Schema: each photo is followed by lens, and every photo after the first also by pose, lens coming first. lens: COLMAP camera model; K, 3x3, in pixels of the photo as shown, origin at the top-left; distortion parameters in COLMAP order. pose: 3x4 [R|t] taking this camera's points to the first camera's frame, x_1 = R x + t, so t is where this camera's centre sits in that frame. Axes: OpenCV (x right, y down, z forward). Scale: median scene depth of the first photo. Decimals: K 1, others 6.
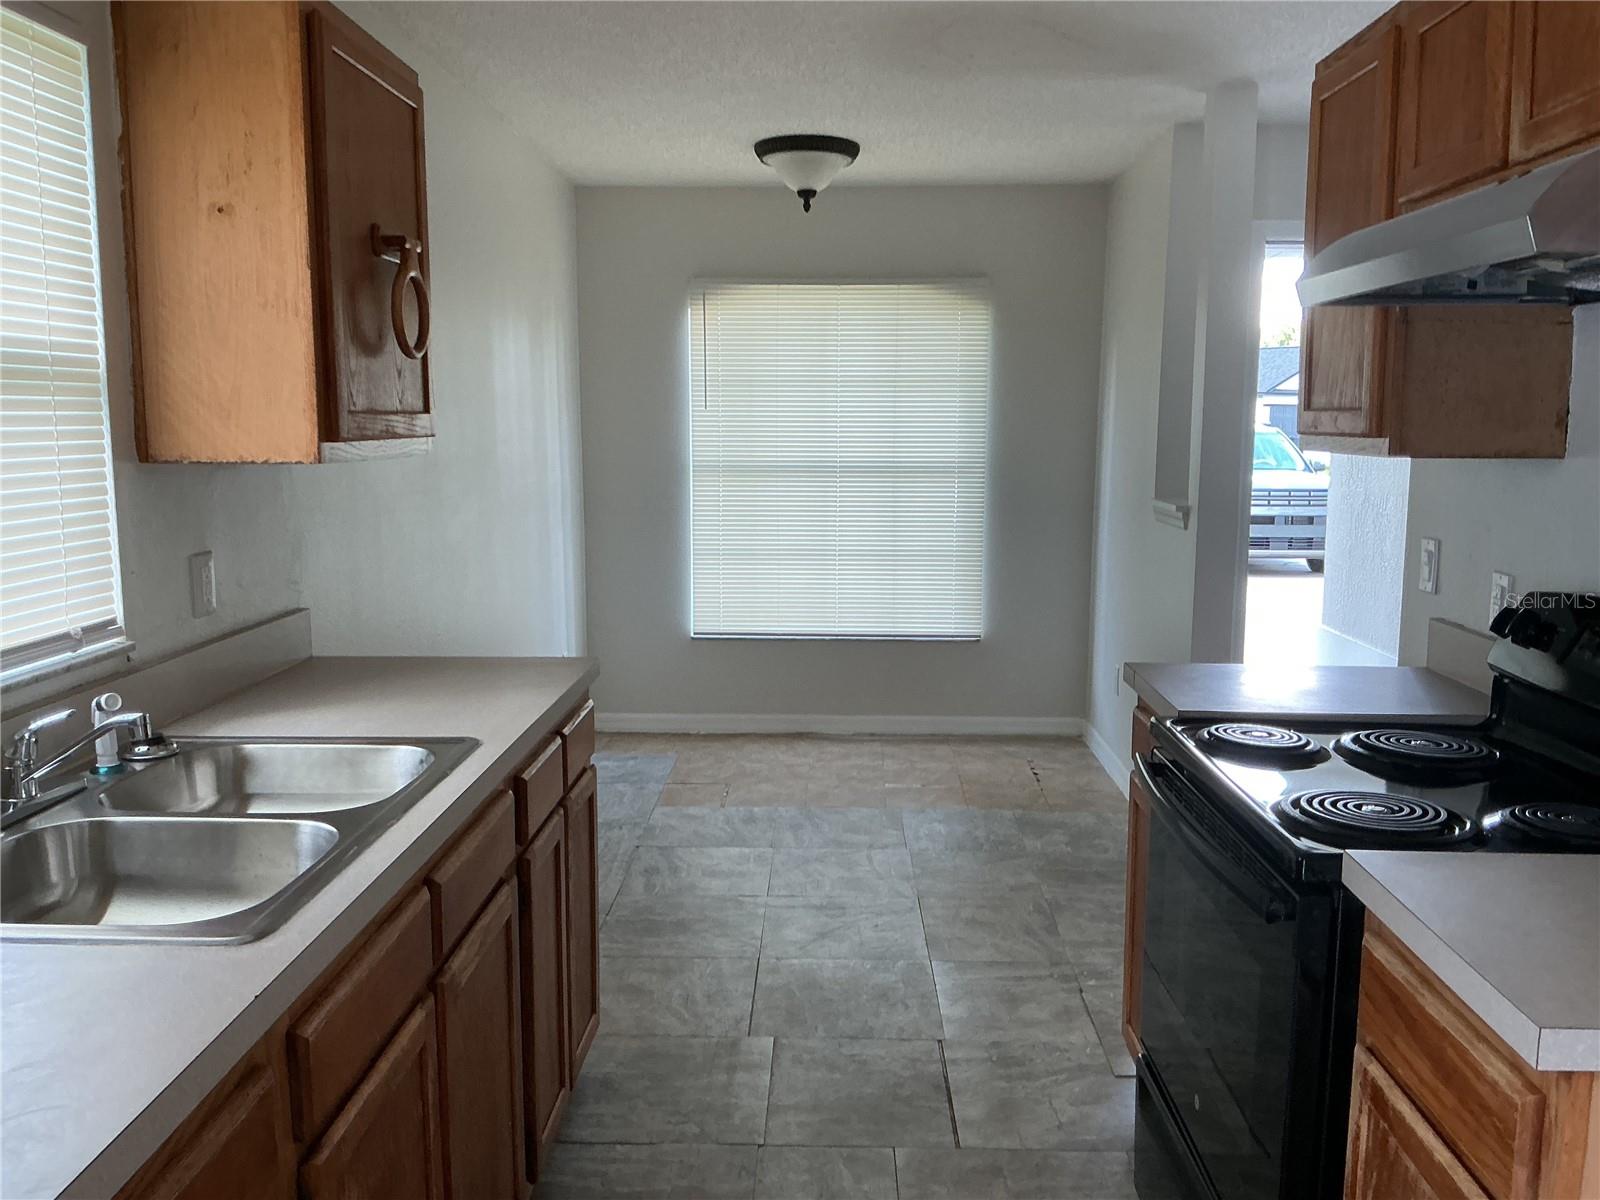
lens RADIAL K [[1317.1, 0, 803.9], [0, 1317.1, 593.2], [0, 0, 1]] dist [0.109646, -0.214326]
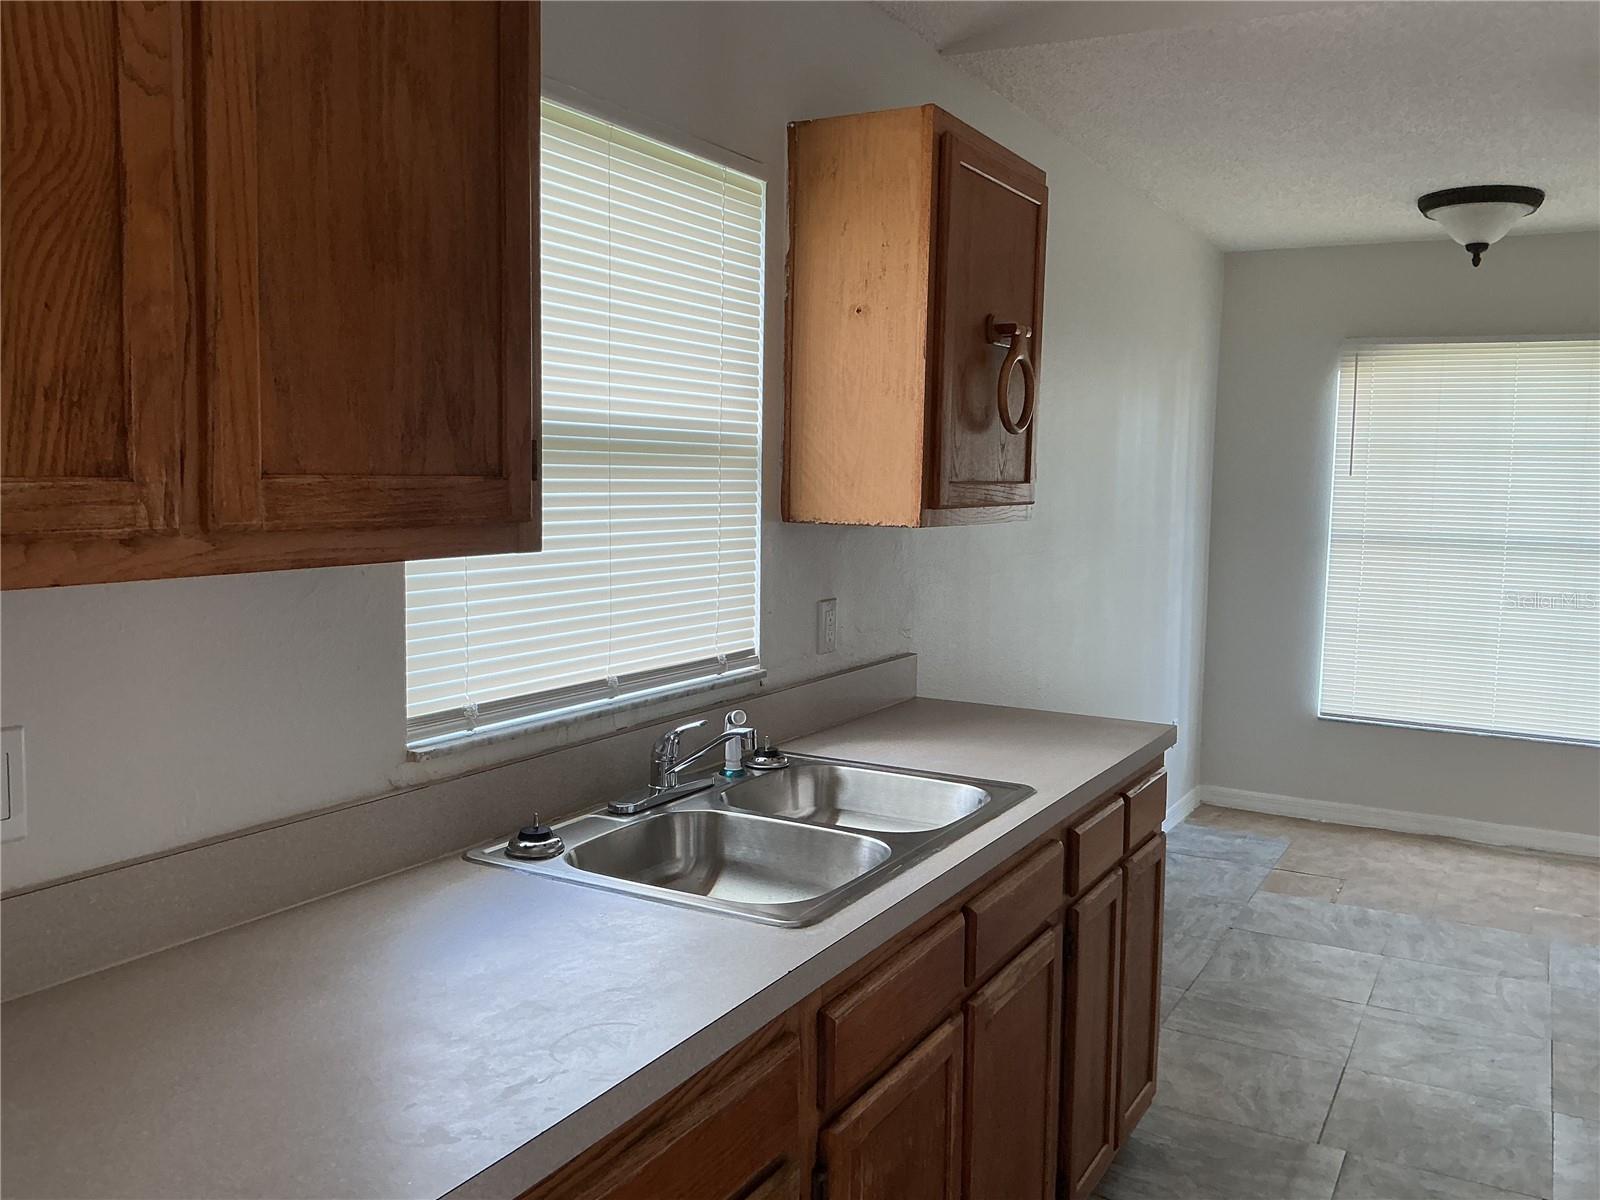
lens RADIAL K [[1317.1, 0, 803.9], [0, 1317.1, 593.2], [0, 0, 1]] dist [0.109646, -0.214326]
pose [[0.883412, 0.057419, -0.465066, 0.064524], [-0.078437, 0.996581, -0.025952, -0.003764], [0.461986, 0.059405, 0.884895, -0.034100]]
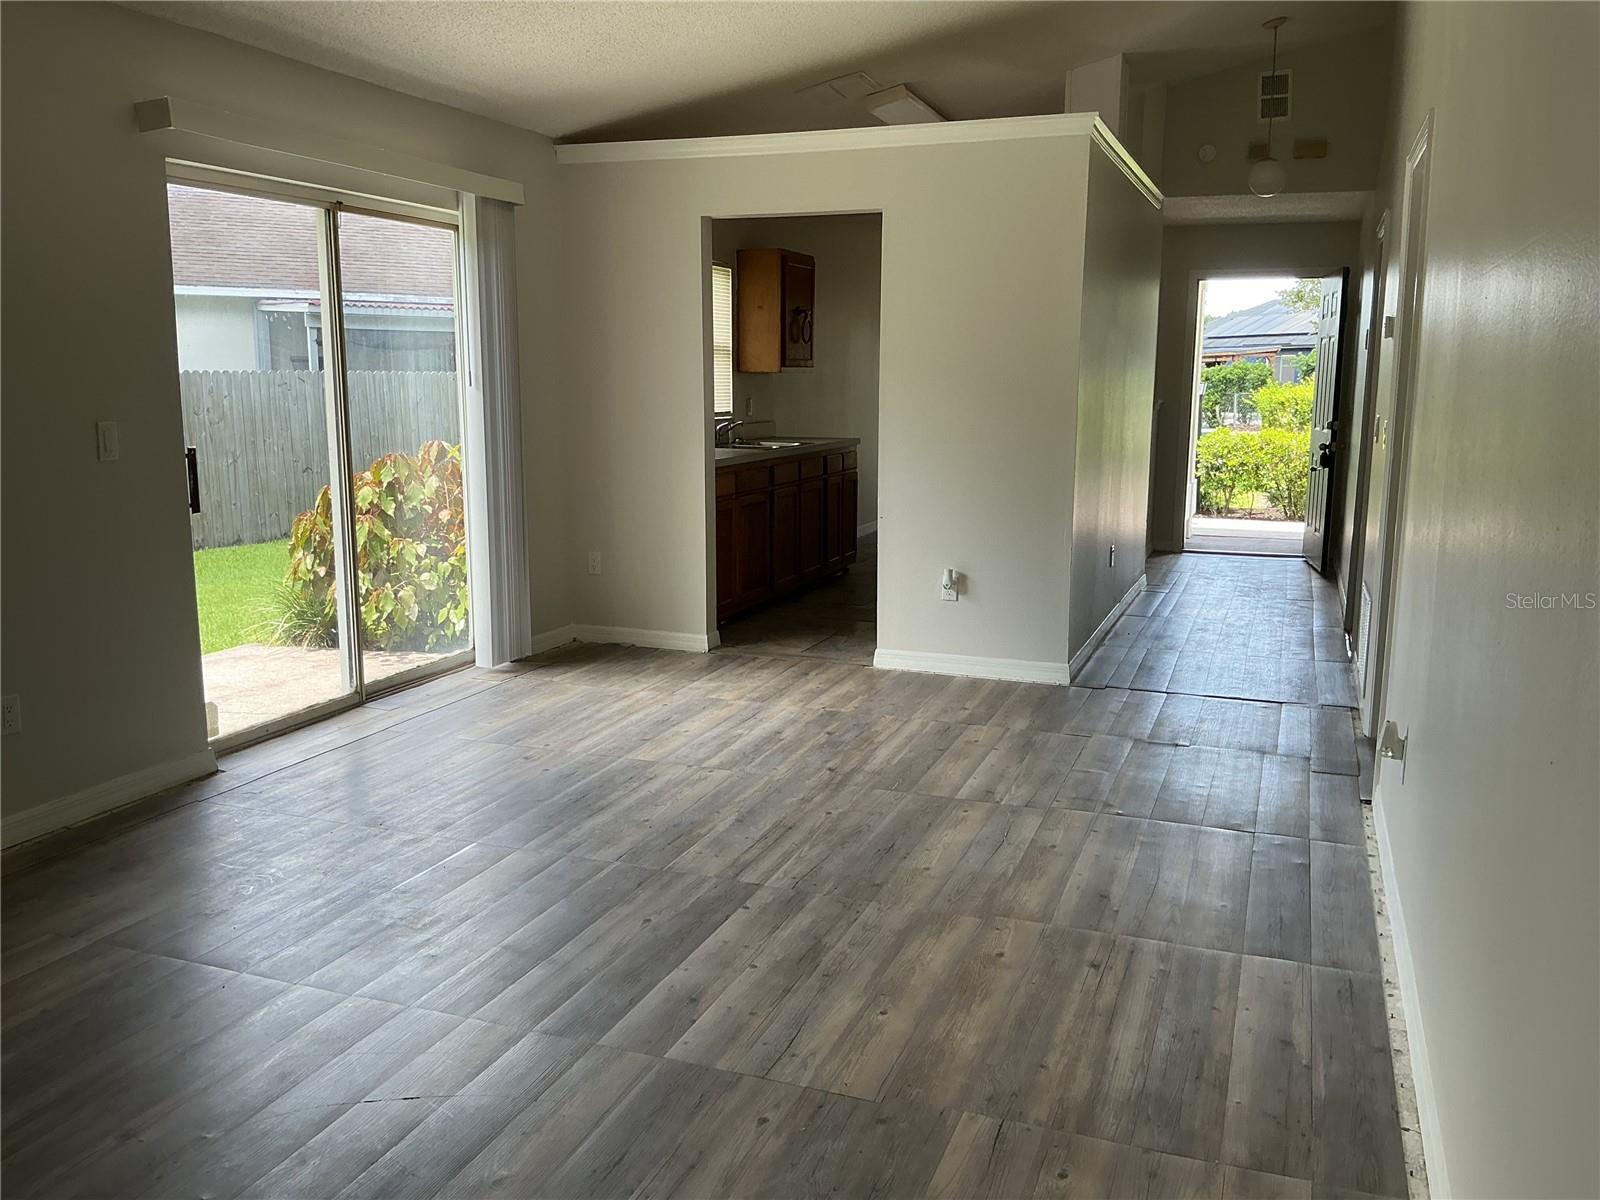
lens RADIAL K [[1315.6, 0, 801.9], [0, 1315.6, 593.6], [0, 0, 1]] dist [0.113882, -0.242631]
pose [[0.944540, 0.056619, -0.323479, 0.817247], [-0.046713, 0.998173, 0.038310, 0.331219], [0.325057, -0.021075, 0.945459, -2.201236]]
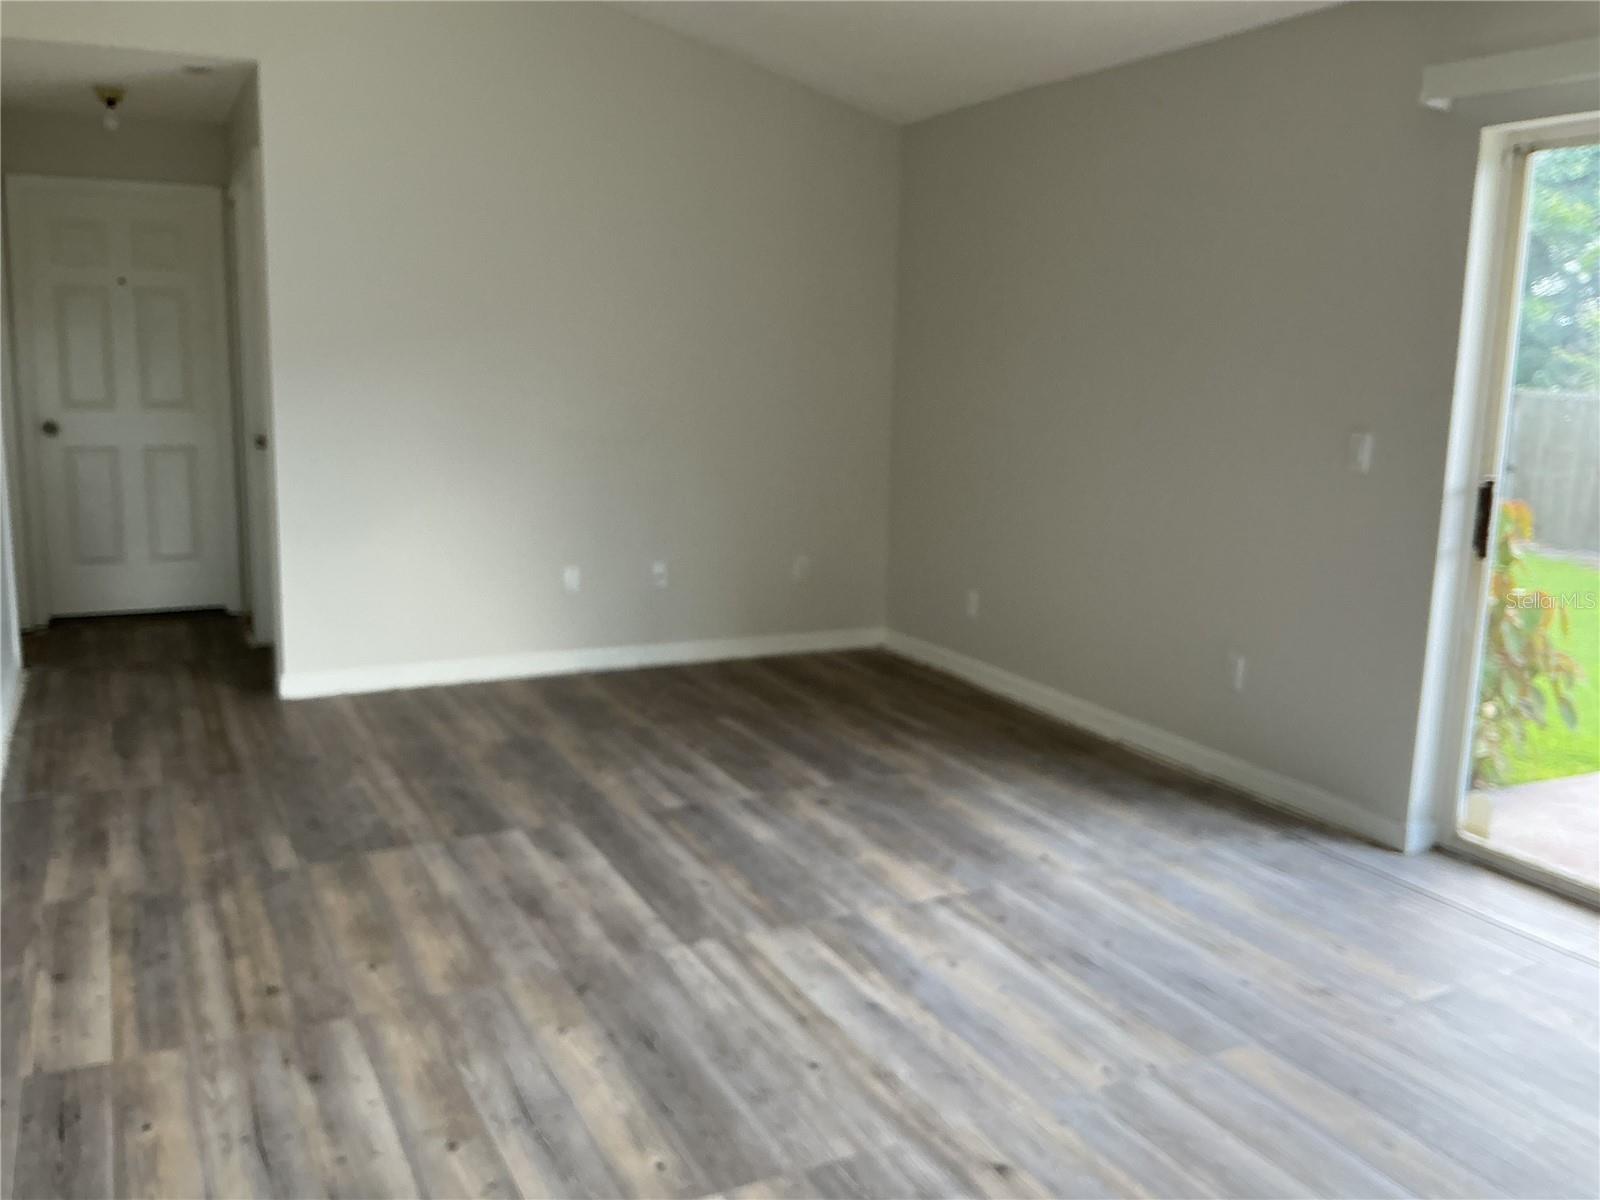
lens RADIAL K [[1337.8, 0, 800.0], [0, 1337.8, 600.0], [0, 0, 1]] dist [0.108925, -0.241201]
pose [[-0.883402, 0.063903, -0.464238, 0.813465], [-0.085649, 0.951954, 0.294019, 0.014418], [0.460722, 0.299499, -0.835485, 0.050486]]
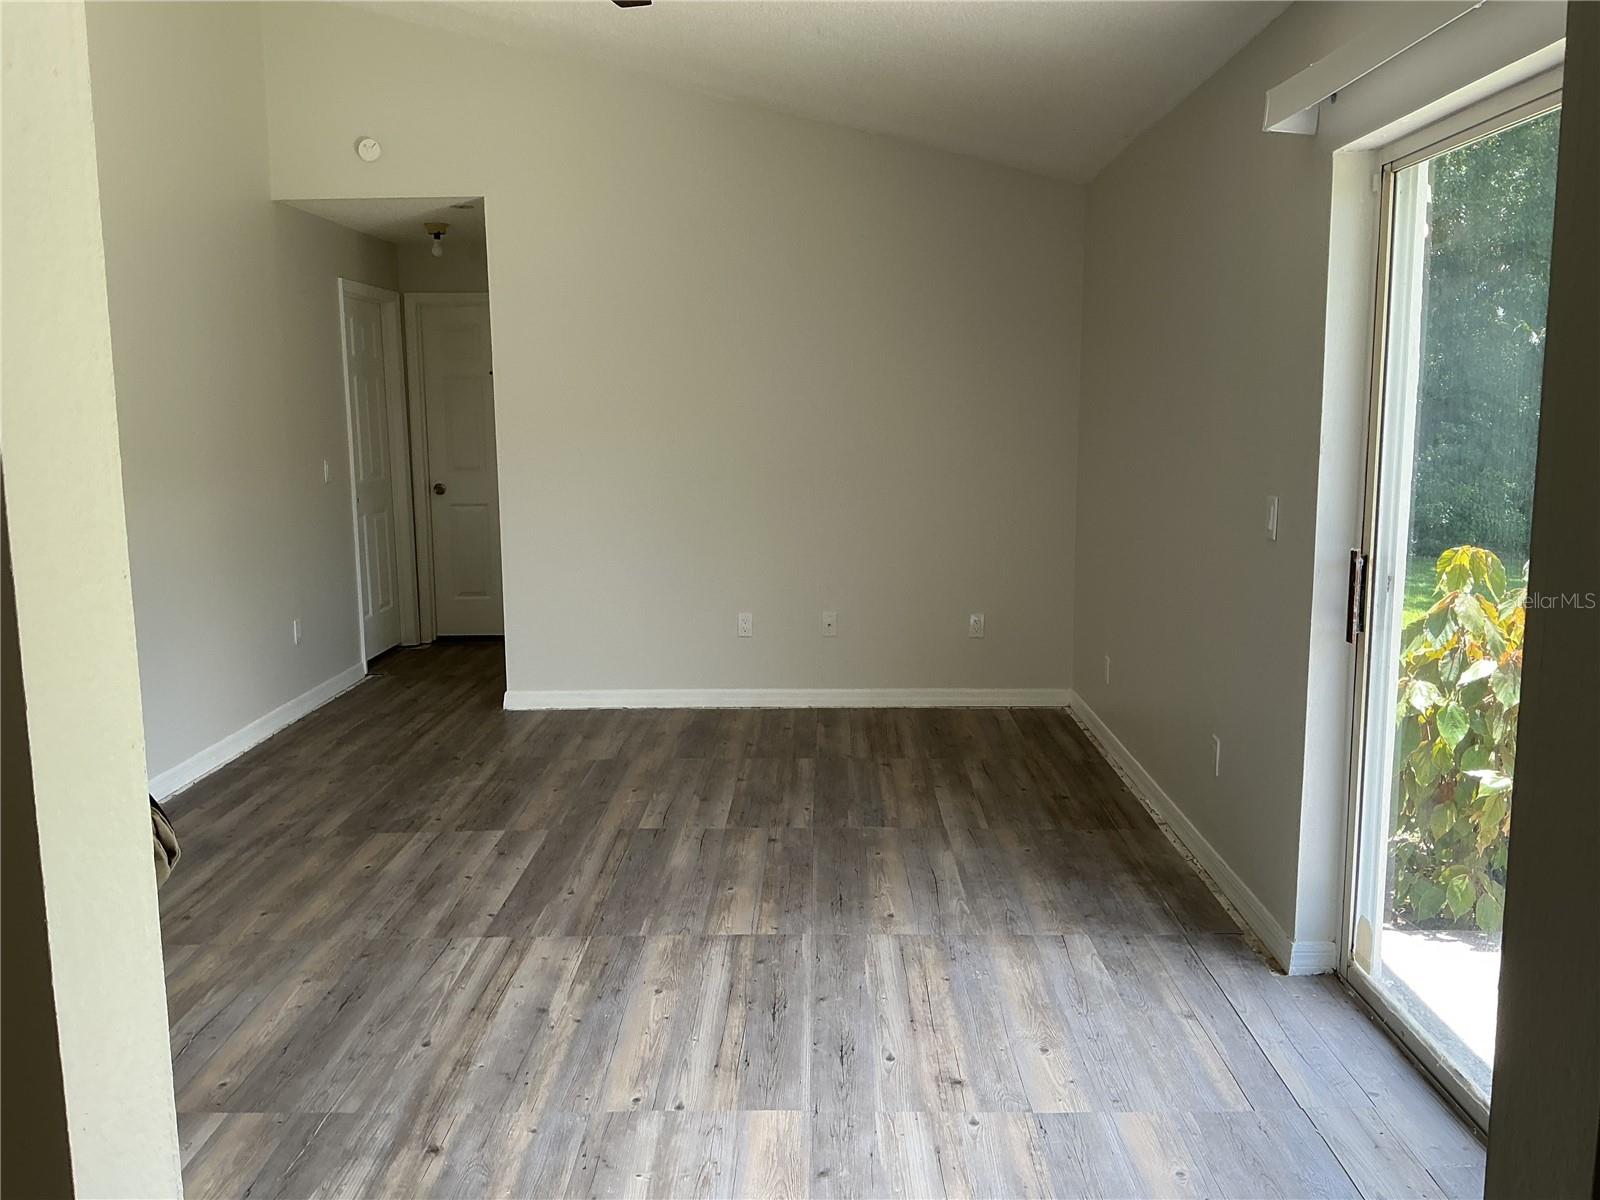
lens RADIAL K [[1315.6, 0, 801.9], [0, 1315.6, 593.6], [0, 0, 1]] dist [0.113882, -0.242631]
pose [[-0.999919, 0.011233, -0.005945, 0.020522], [0.009182, 0.961929, 0.273146, -0.047679], [0.008787, 0.273069, -0.961954, 0.328651]]
